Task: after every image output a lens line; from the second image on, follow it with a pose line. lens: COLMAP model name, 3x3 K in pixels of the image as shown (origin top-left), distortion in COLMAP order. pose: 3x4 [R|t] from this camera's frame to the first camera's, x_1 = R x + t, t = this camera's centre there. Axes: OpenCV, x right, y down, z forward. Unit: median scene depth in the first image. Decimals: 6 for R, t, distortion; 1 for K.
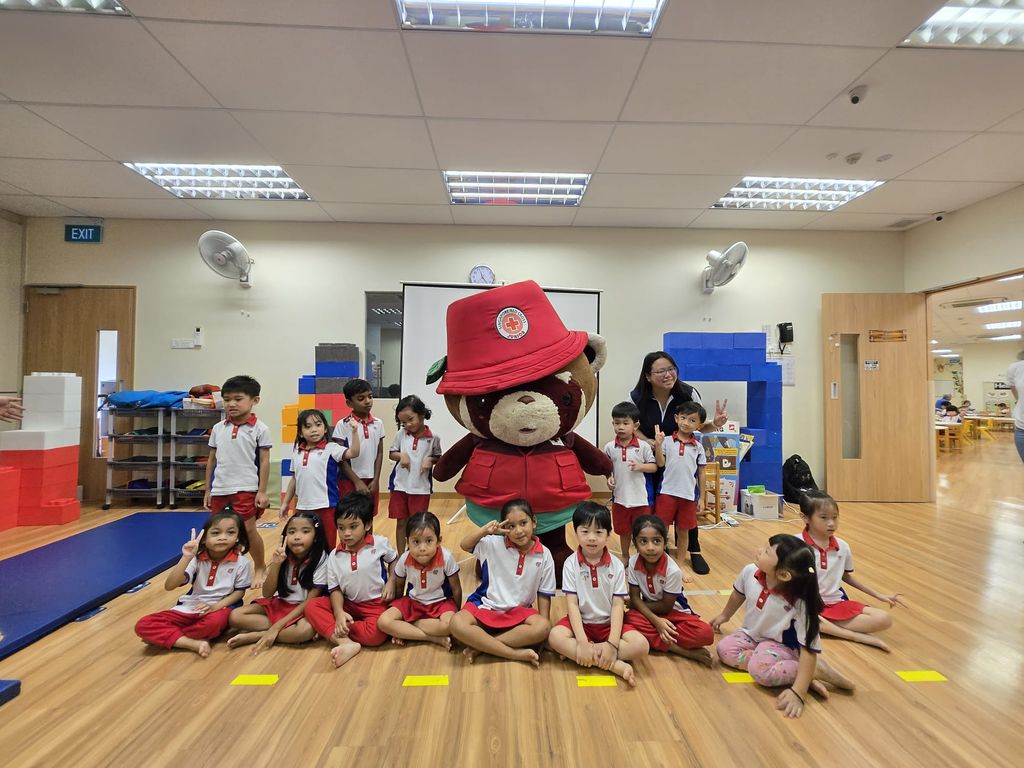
lens RADIAL K [[412.2, 0, 514.9], [0, 412.2, 382.2], [0, 0, 1]] dist [-0.008838, 0.000743]
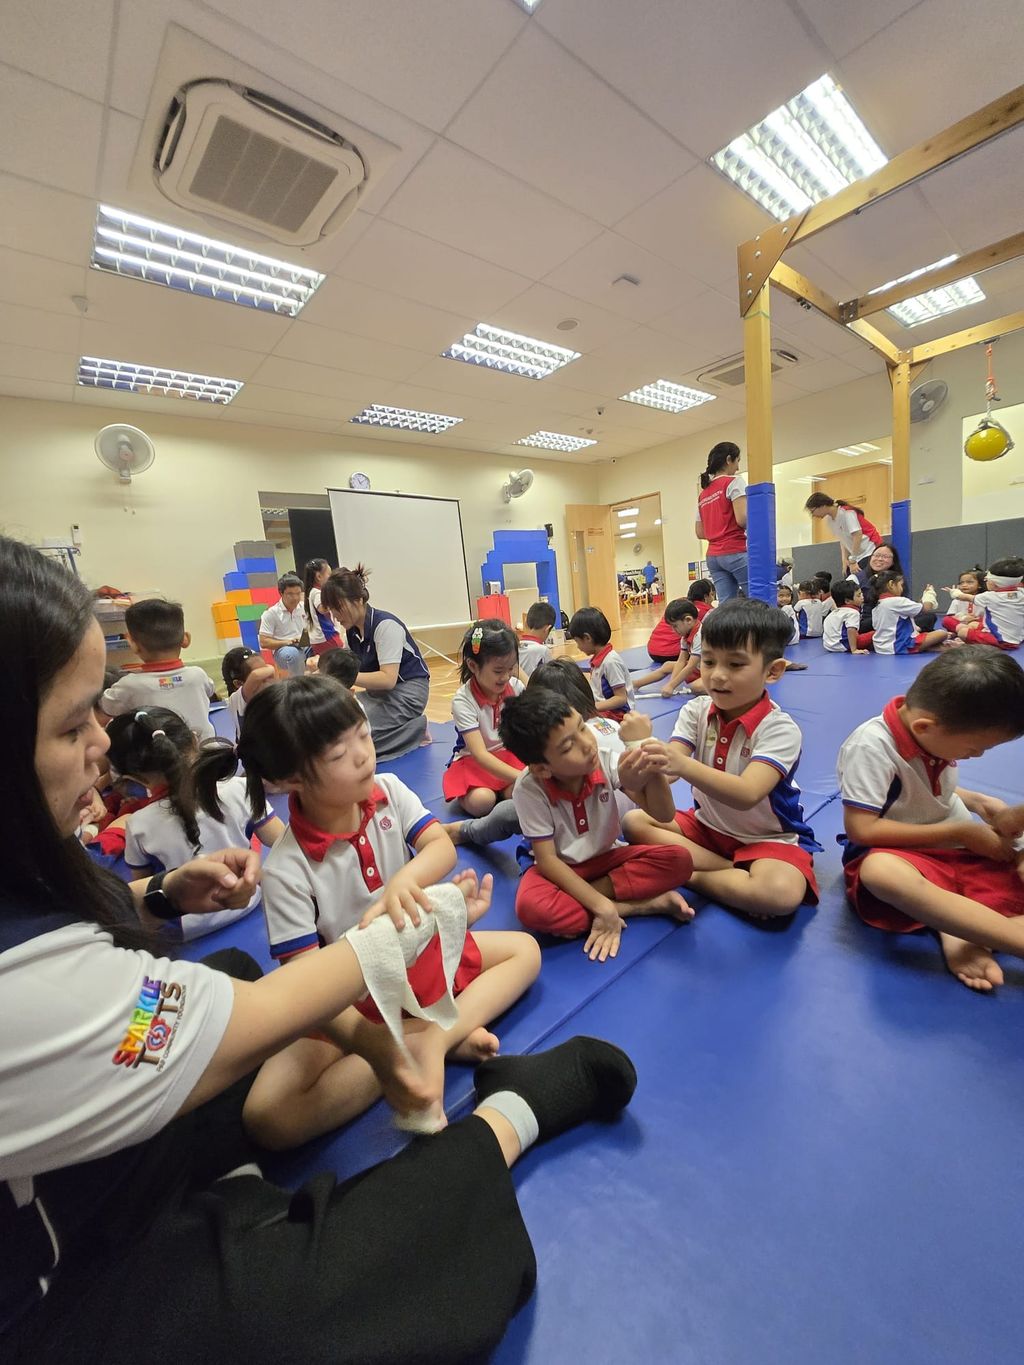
lens RADIAL K [[549.5, 0, 517.0], [0, 549.5, 679.1], [0, 0, 1]] dist [-0.008838, 0.000743]
pose [[0.763537, -0.172236, 0.622371, -0.832441], [0.088989, 0.982644, 0.162766, 0.085222], [-0.639603, -0.068894, 0.765612, -0.549606]]
